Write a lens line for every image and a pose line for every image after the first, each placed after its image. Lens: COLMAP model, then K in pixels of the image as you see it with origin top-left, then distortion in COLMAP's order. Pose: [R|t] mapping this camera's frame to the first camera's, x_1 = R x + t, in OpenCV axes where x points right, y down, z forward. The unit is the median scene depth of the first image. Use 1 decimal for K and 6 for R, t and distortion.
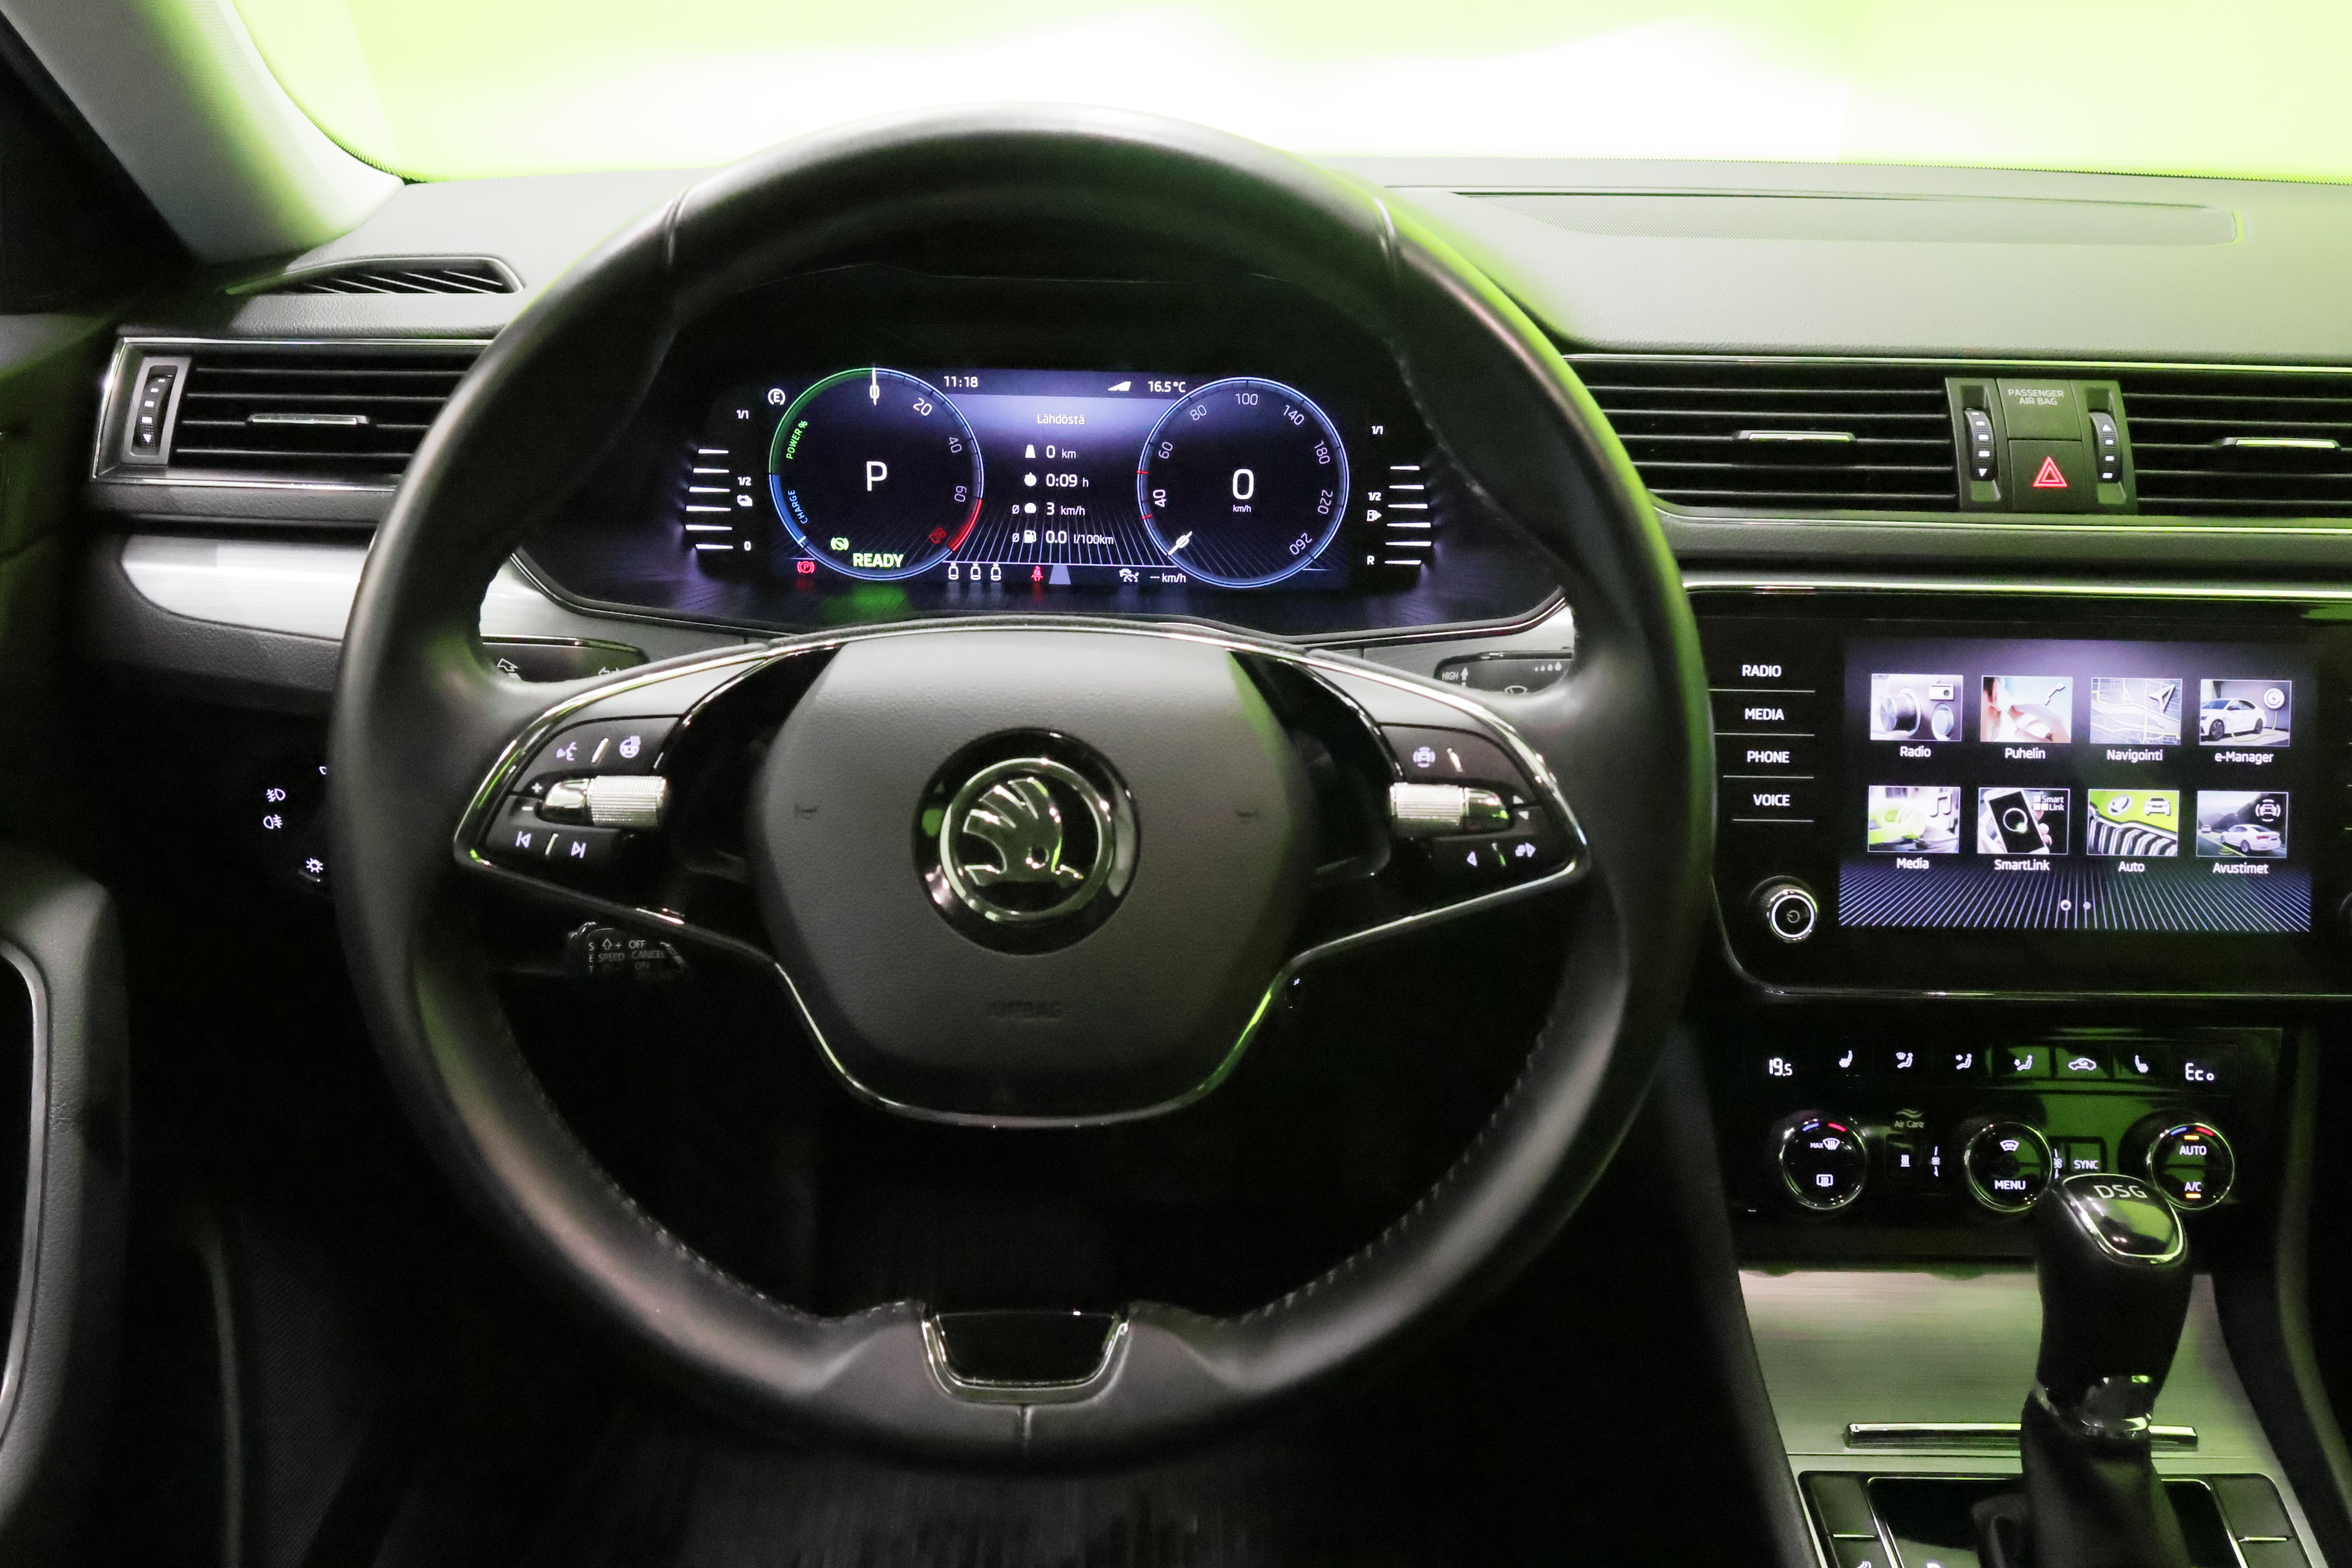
lens RADIAL K [[2005.5, 0, 1165.6], [0, 2005.5, 781.7], [0, 0, 1]] dist [-0.000070, 0.008259]
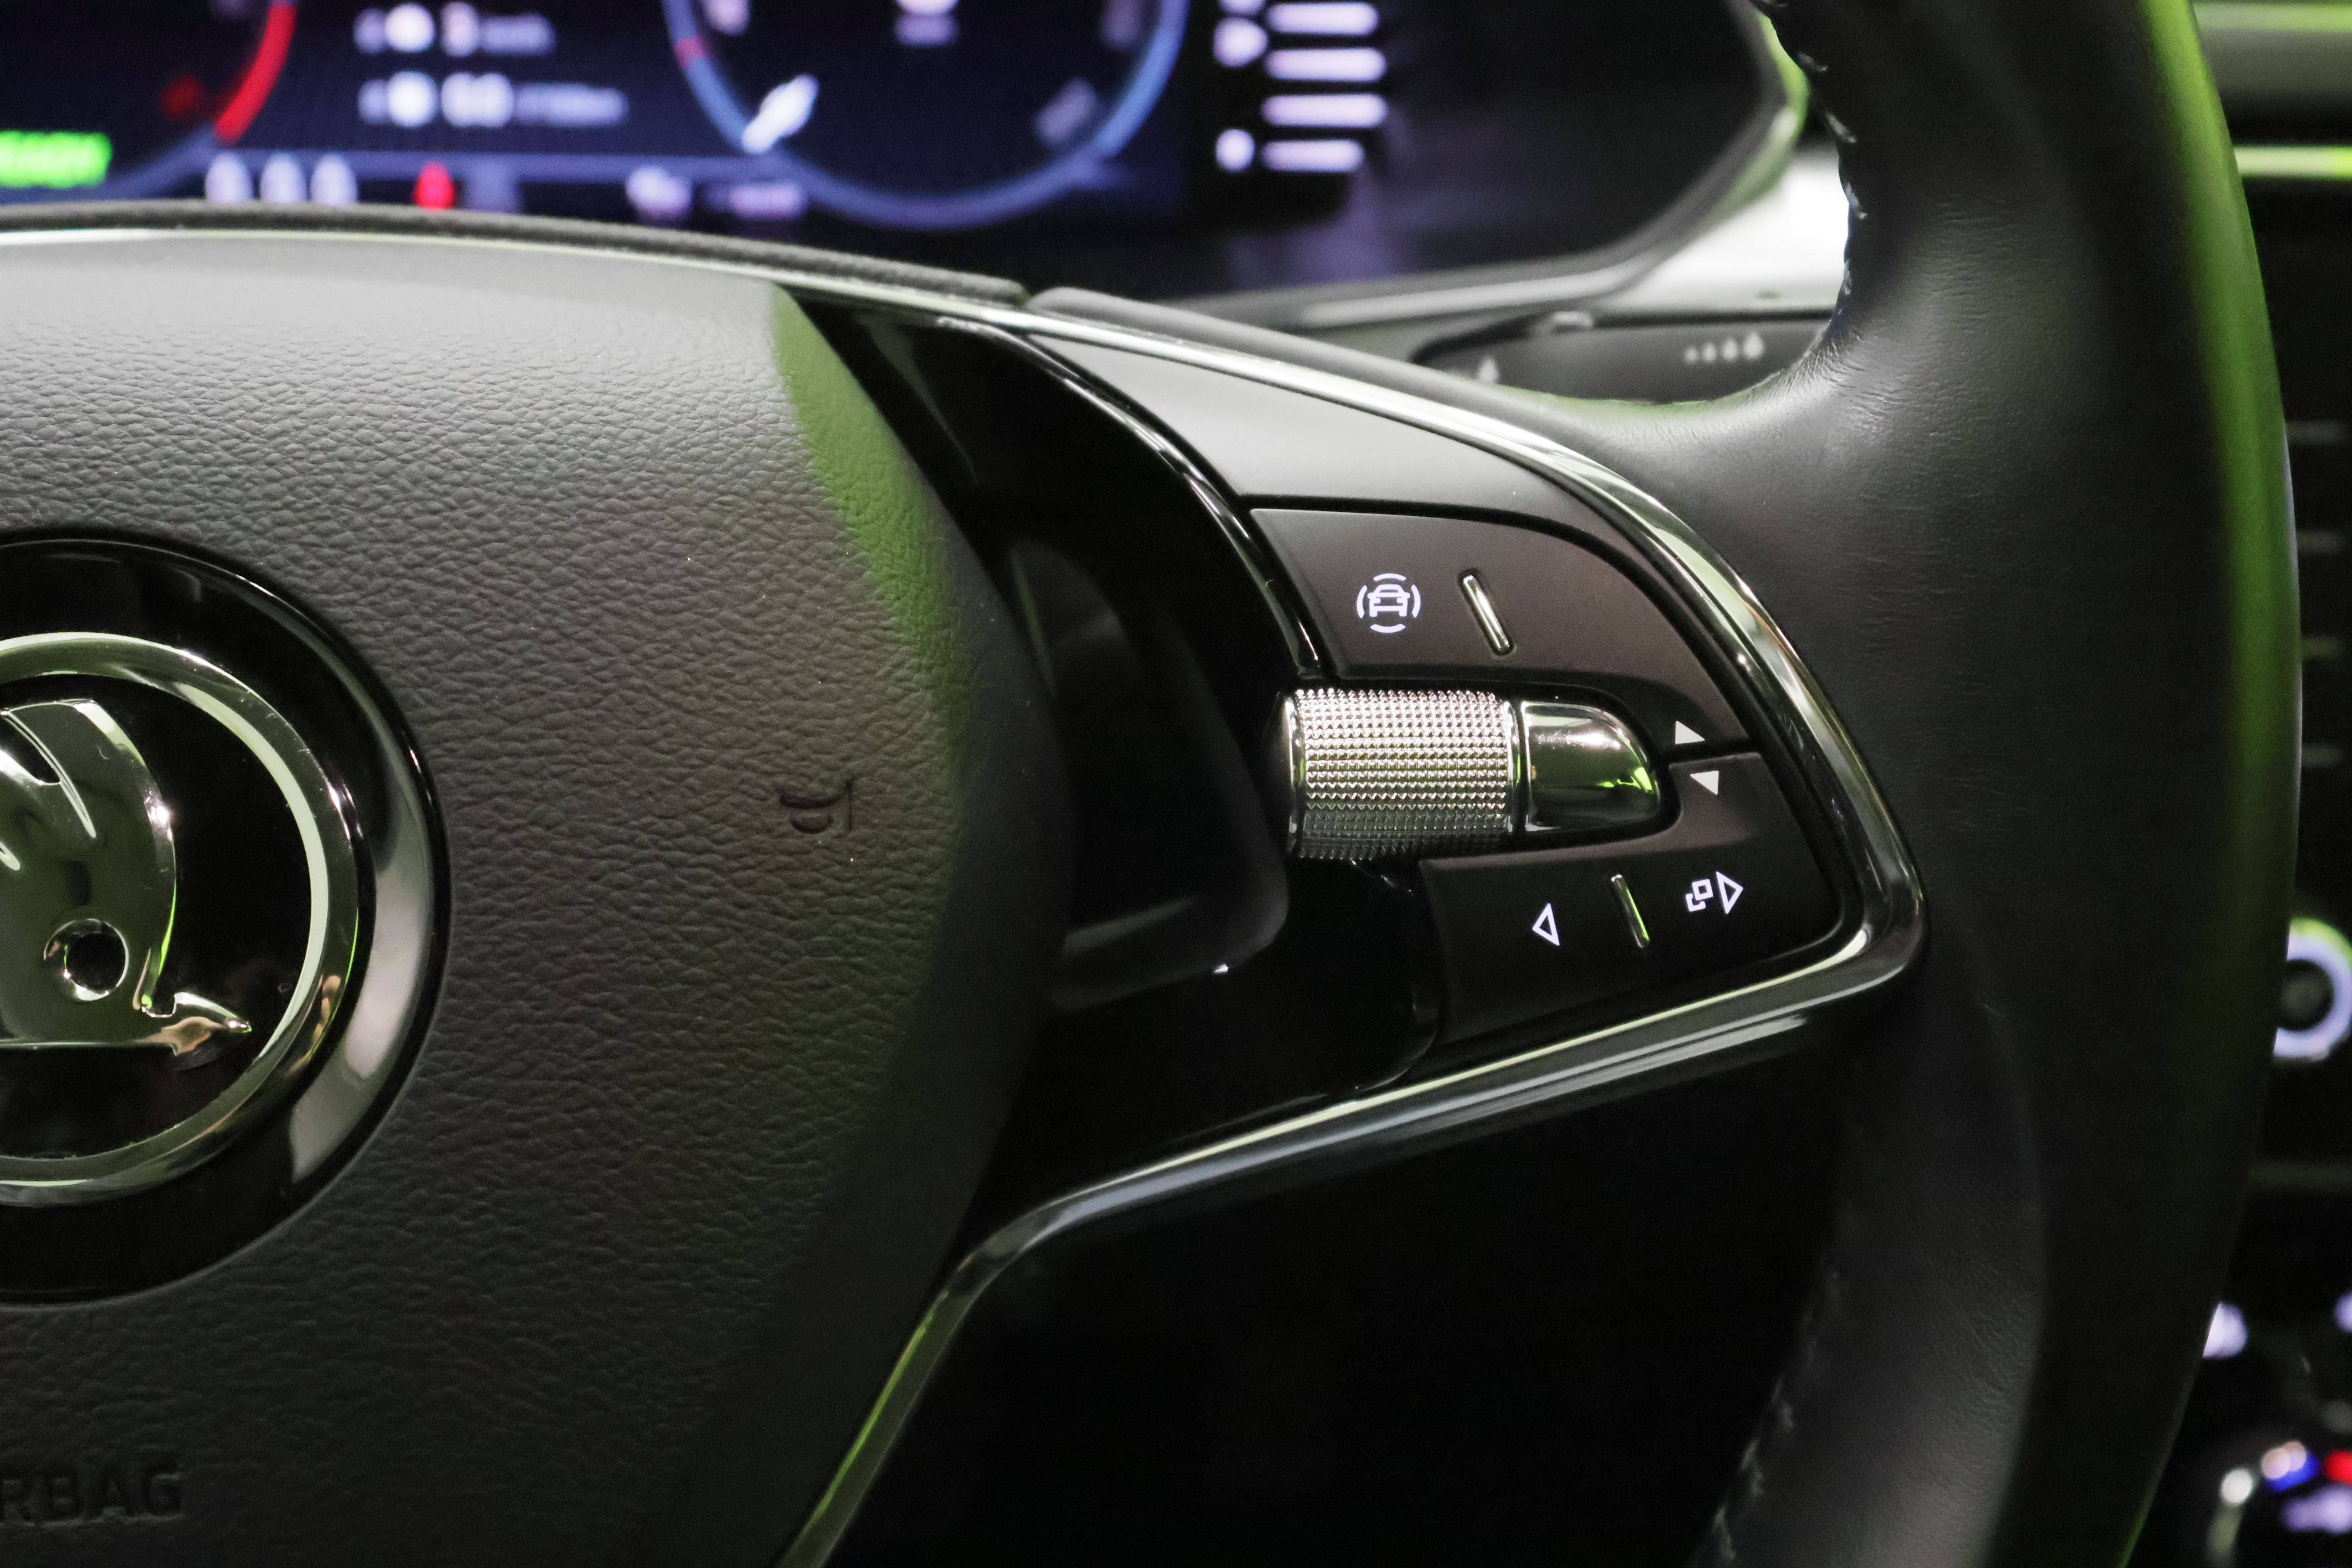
lens RADIAL K [[3252.4, 0, 1178.9], [0, 3252.4, 765.6], [0, 0, 1]] dist [0.000606, 0.000000]
pose [[0.997299, -0.022239, 0.070002, 0.060089], [0.020330, 0.999405, 0.027864, -0.001719], [-0.070580, -0.026366, 0.997158, 0.494635]]
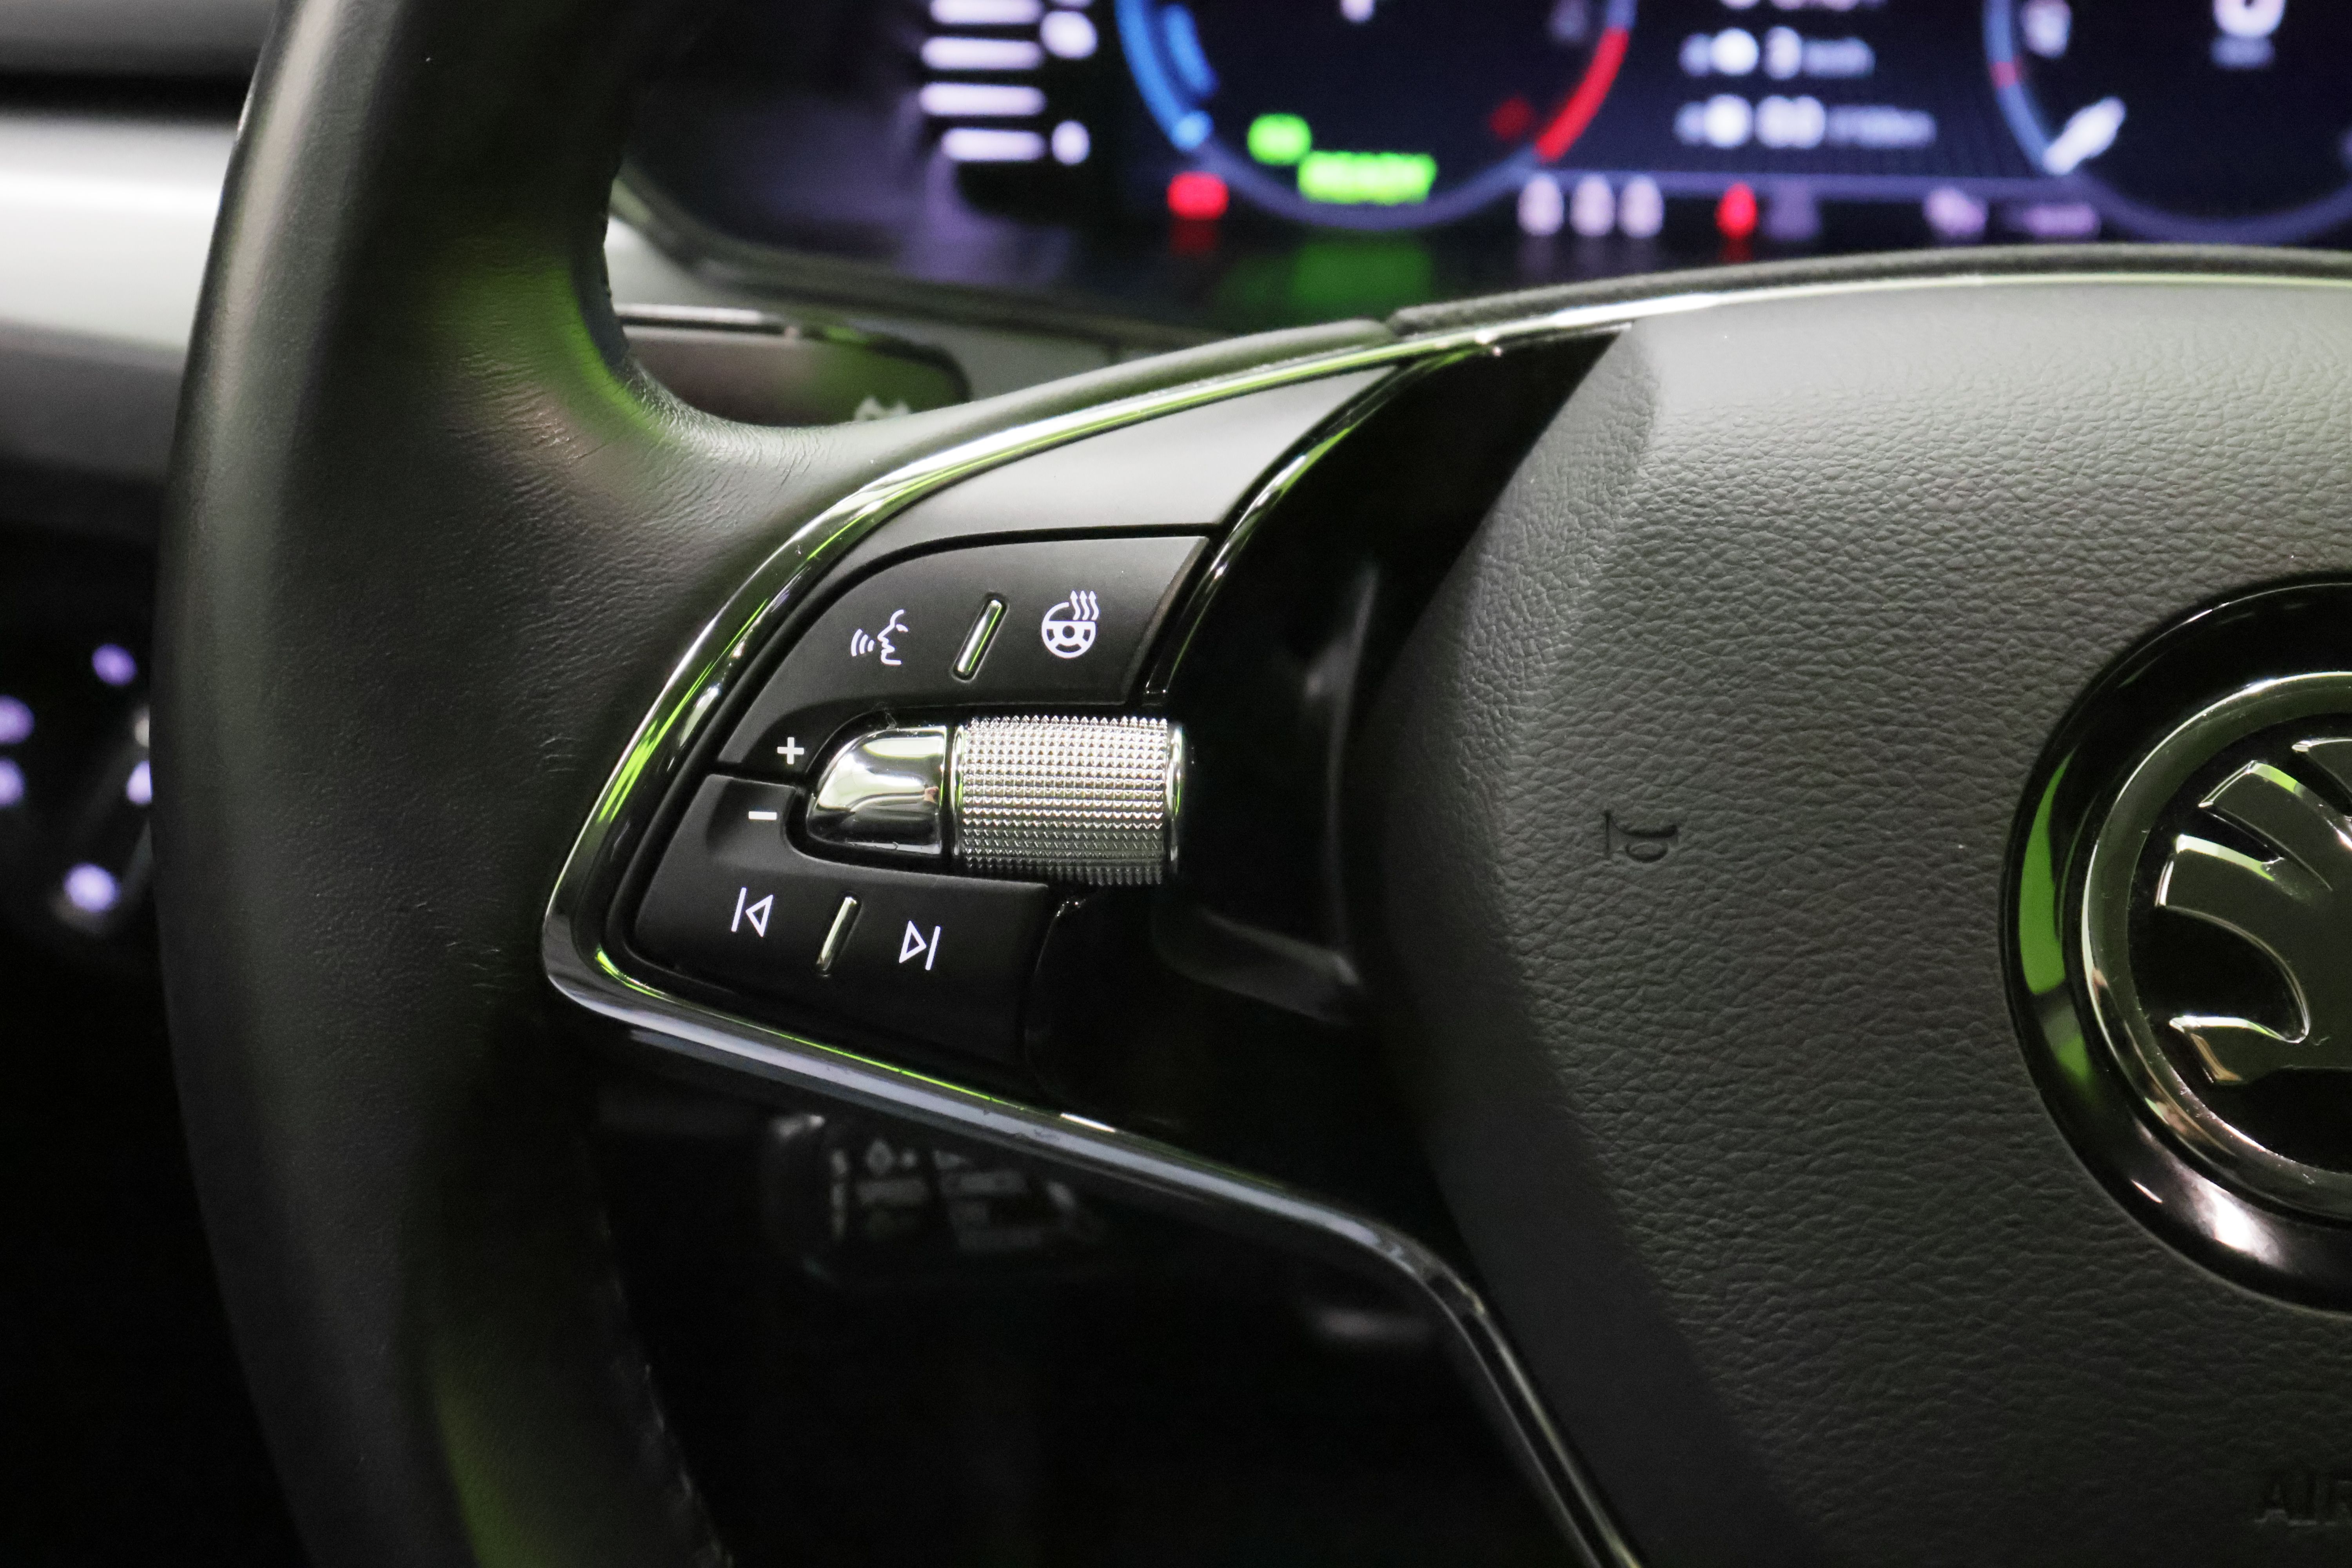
lens RADIAL K [[3252.4, 0, 1176.1], [0, 3252.4, 790.5], [0, 0, 1]] dist [0.000606, 0.000000]
pose [[0.997508, 0.009064, -0.069963, -0.206918], [-0.006323, 0.999207, 0.039301, -0.011125], [0.070264, -0.038761, 0.996775, 0.465728]]
